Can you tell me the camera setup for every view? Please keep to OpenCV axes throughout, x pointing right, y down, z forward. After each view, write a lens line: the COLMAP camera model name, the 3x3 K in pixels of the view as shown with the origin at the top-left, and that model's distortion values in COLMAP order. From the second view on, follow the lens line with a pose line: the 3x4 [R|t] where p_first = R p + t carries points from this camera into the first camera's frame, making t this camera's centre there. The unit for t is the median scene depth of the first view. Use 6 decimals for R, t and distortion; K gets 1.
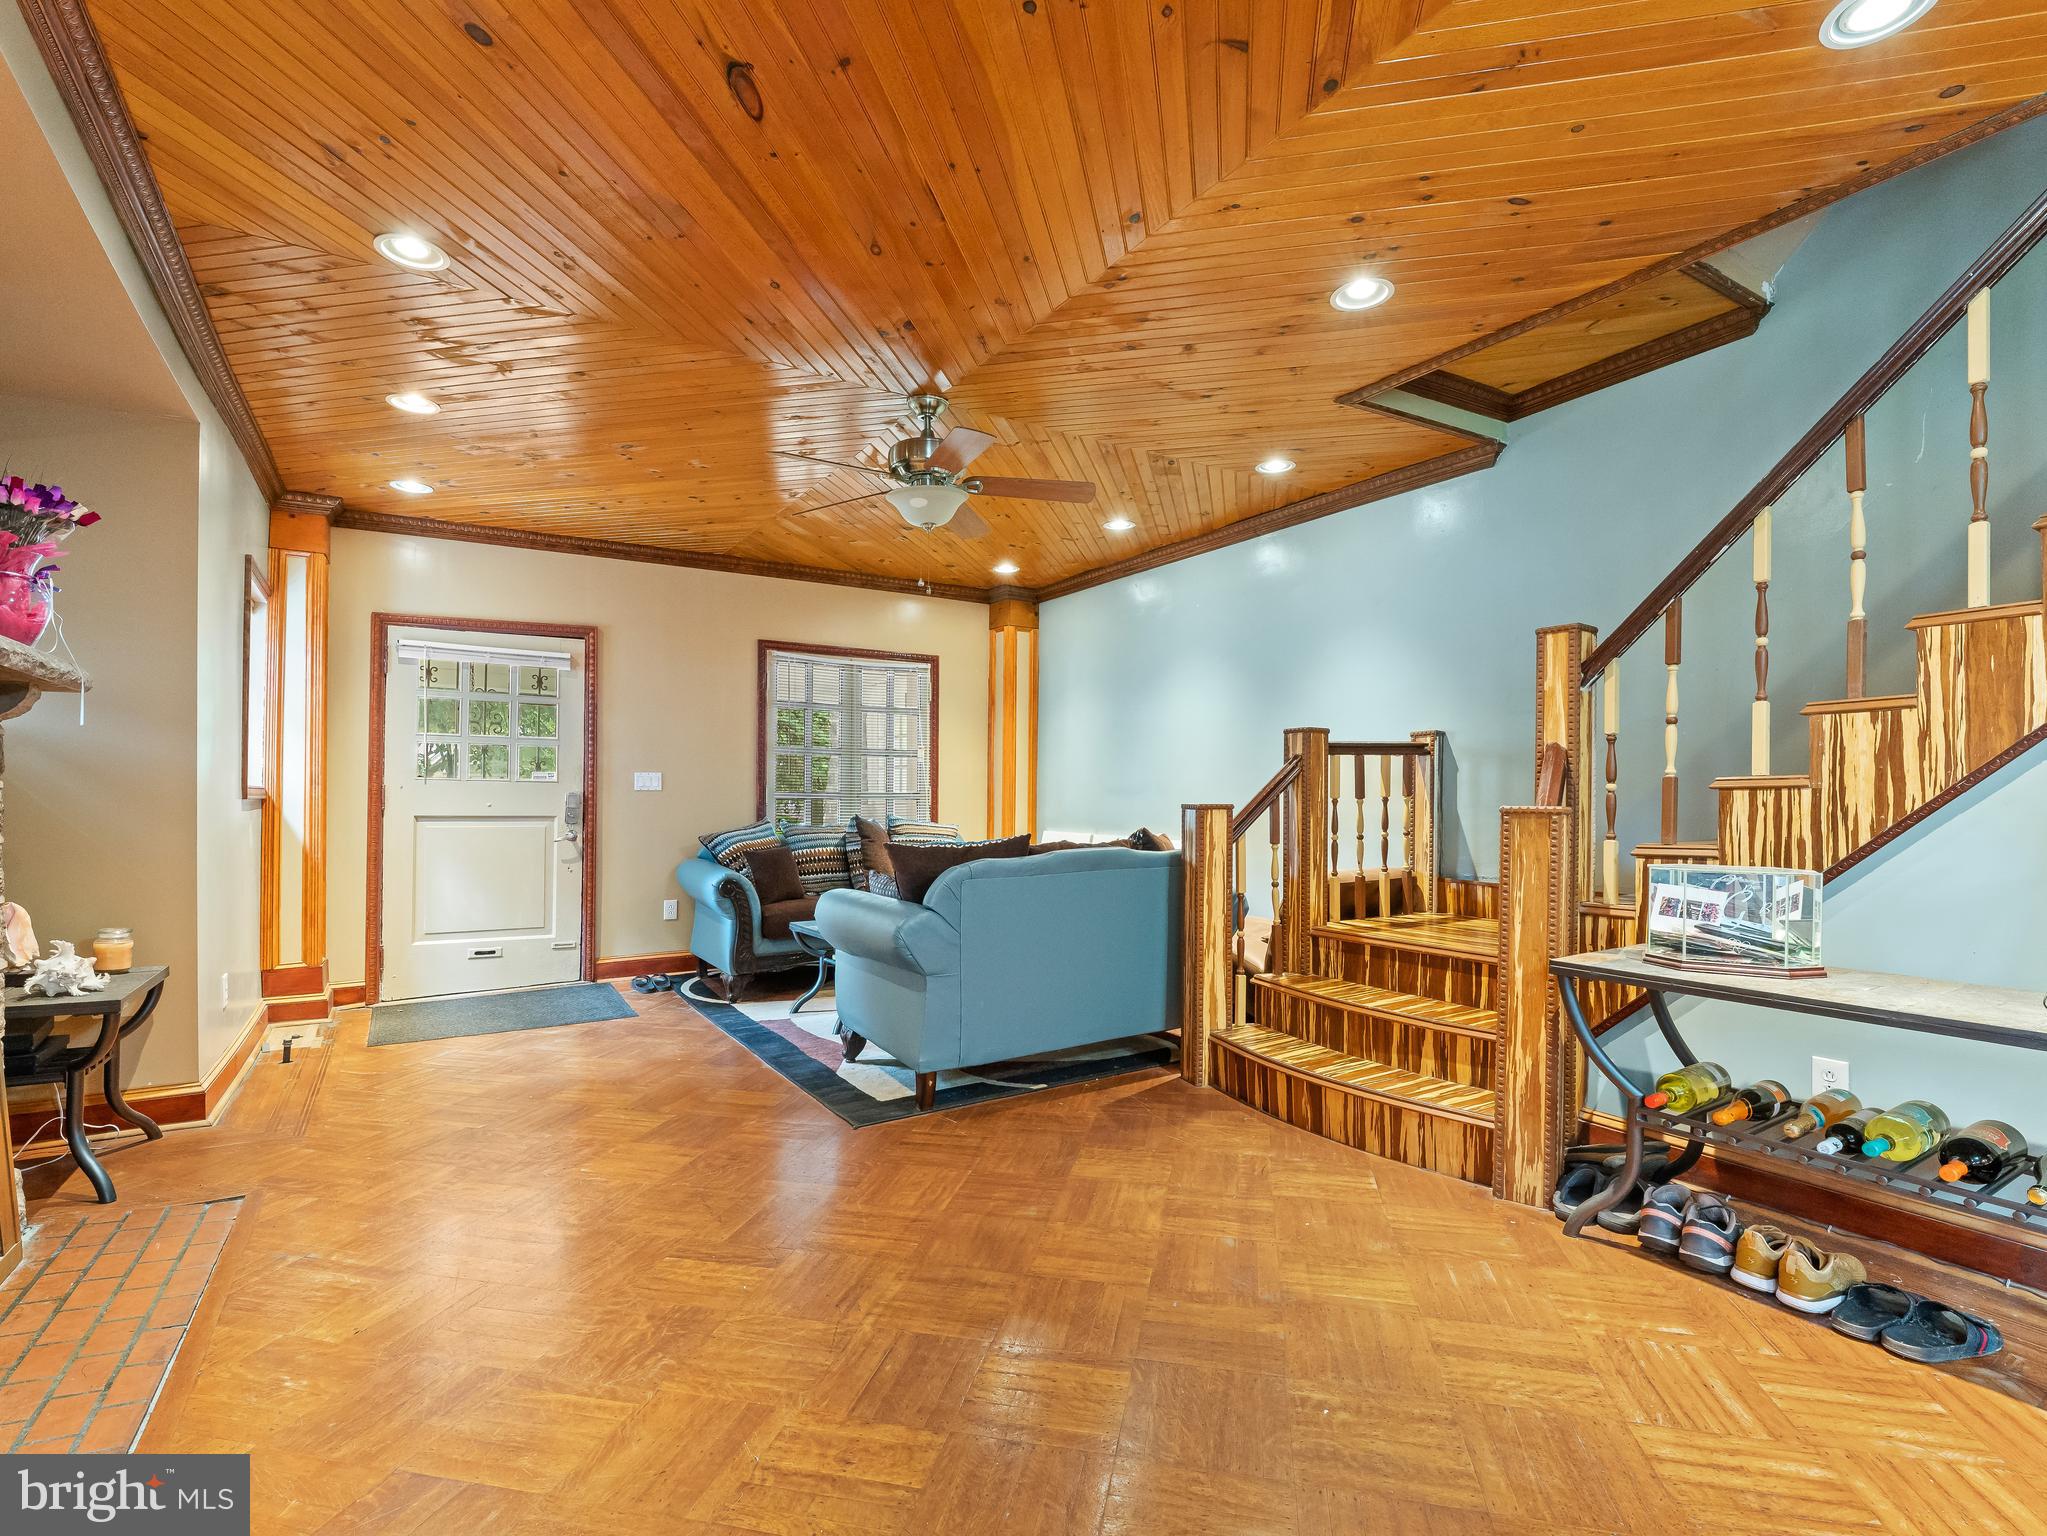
lens RADIAL K [[986.7, 0, 1023.5], [0, 986.7, 768.0], [0, 0, 1]] dist [0.001045, 0.000146]
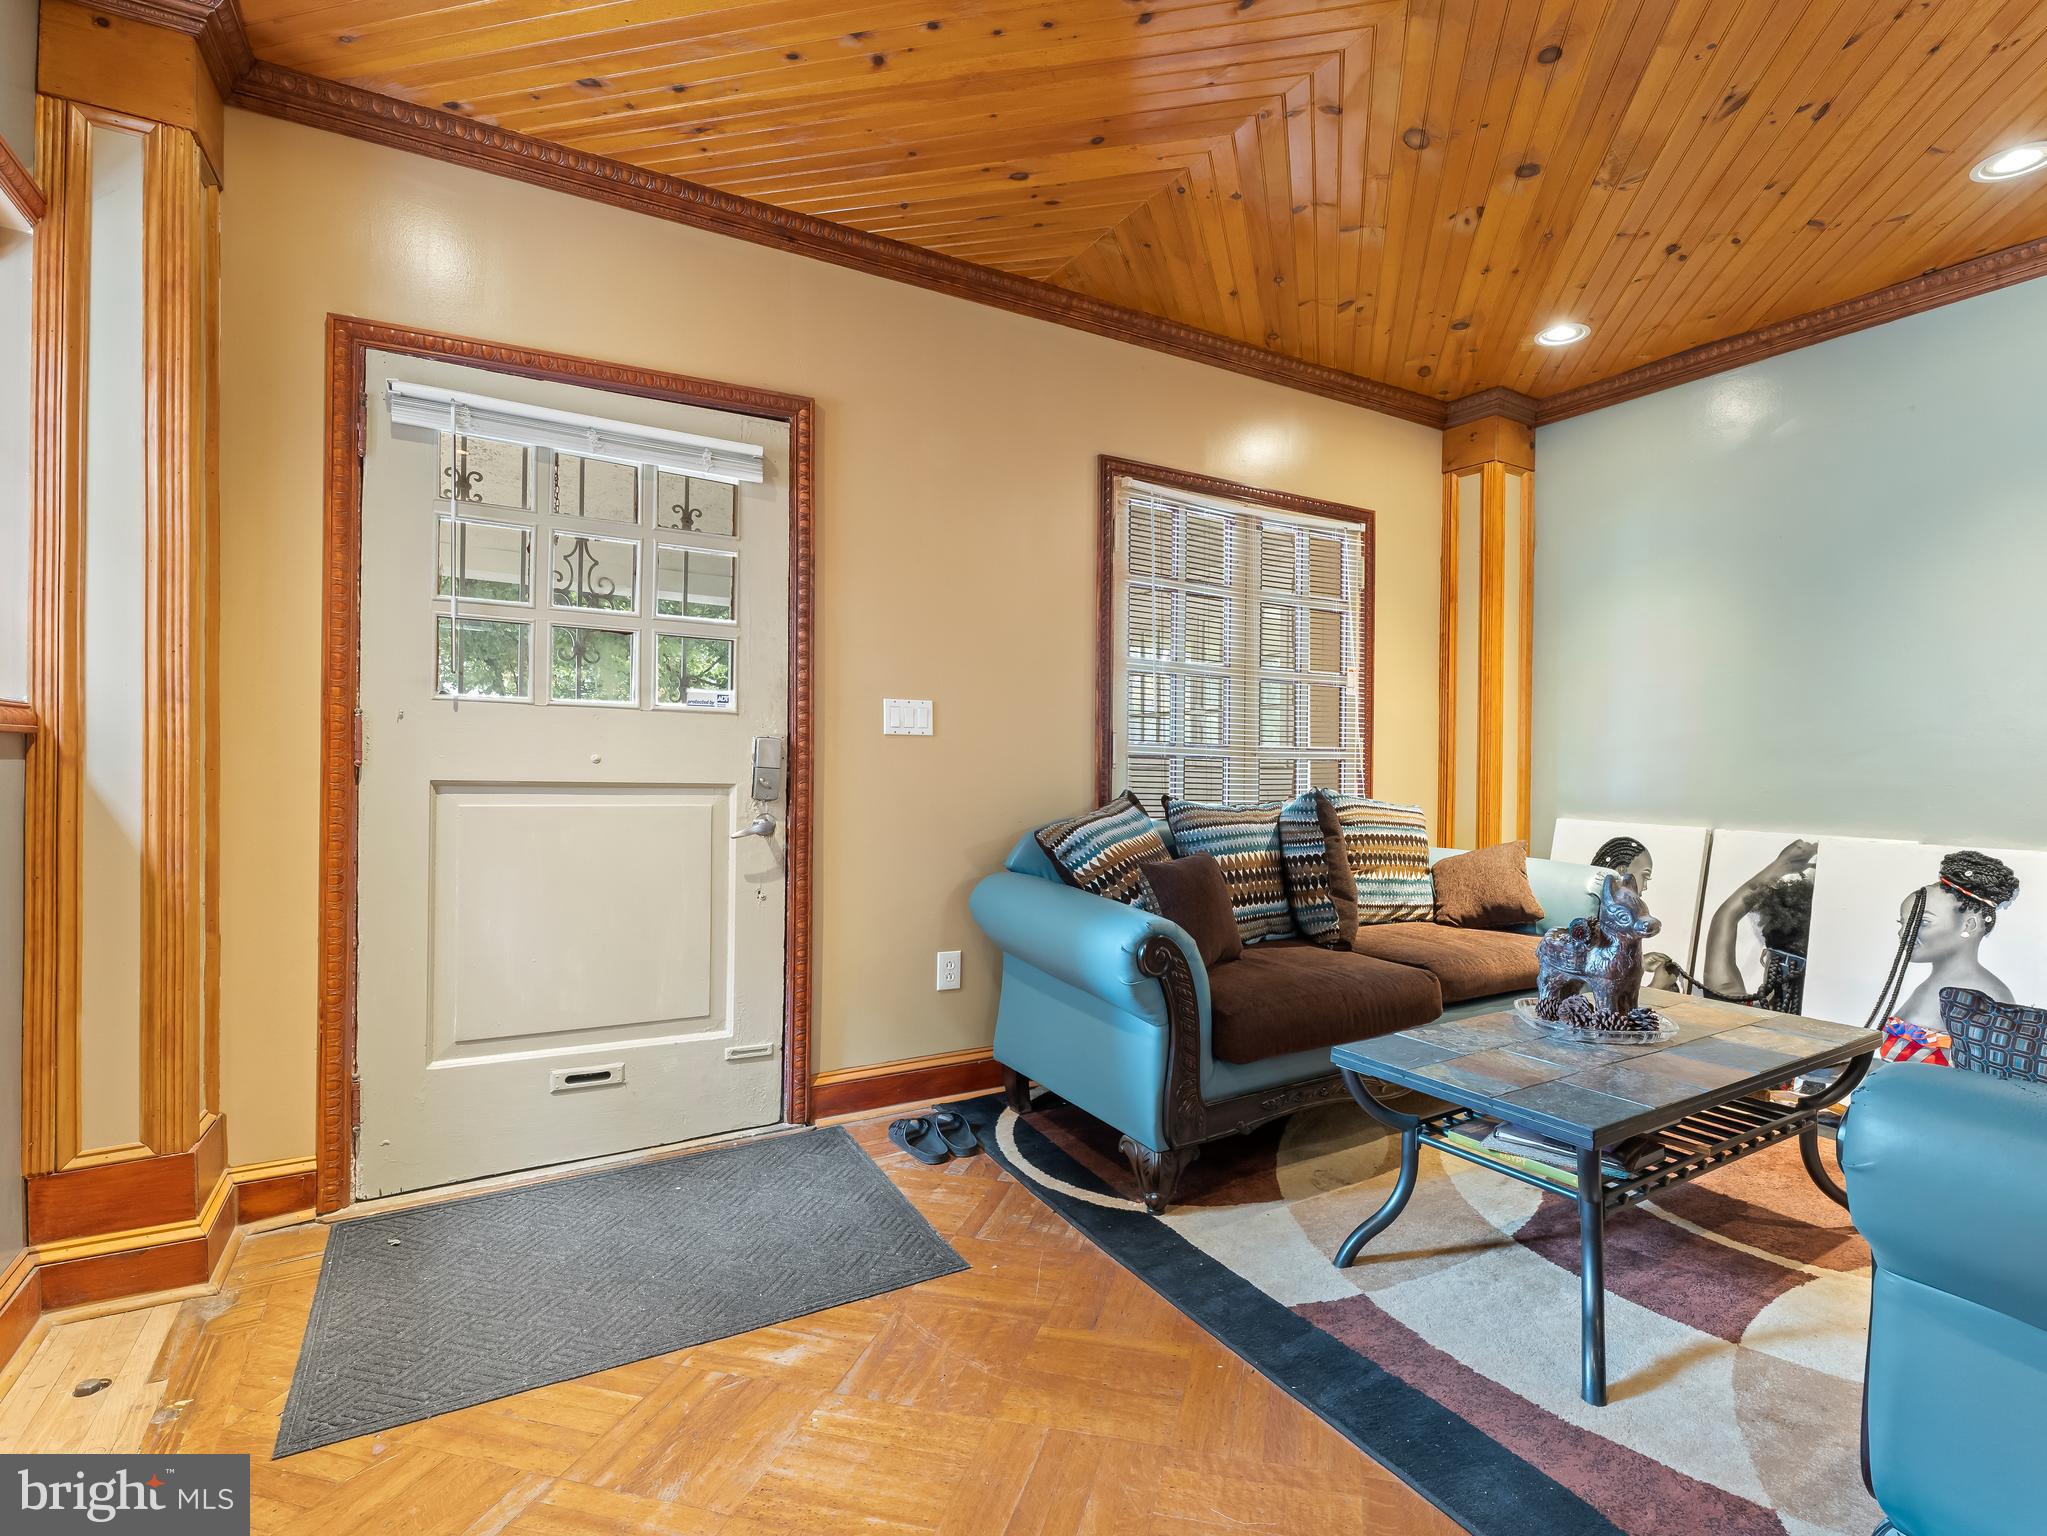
lens RADIAL K [[922.5, 0, 1071.8], [0, 922.5, 765.4], [0, 0, 1]] dist [-0.003545, -0.000476]
pose [[0.999447, 0.014415, 0.029960, -0.324742], [-0.015350, 0.999395, 0.031211, 0.023146], [-0.029492, -0.031654, 0.999064, 0.550638]]
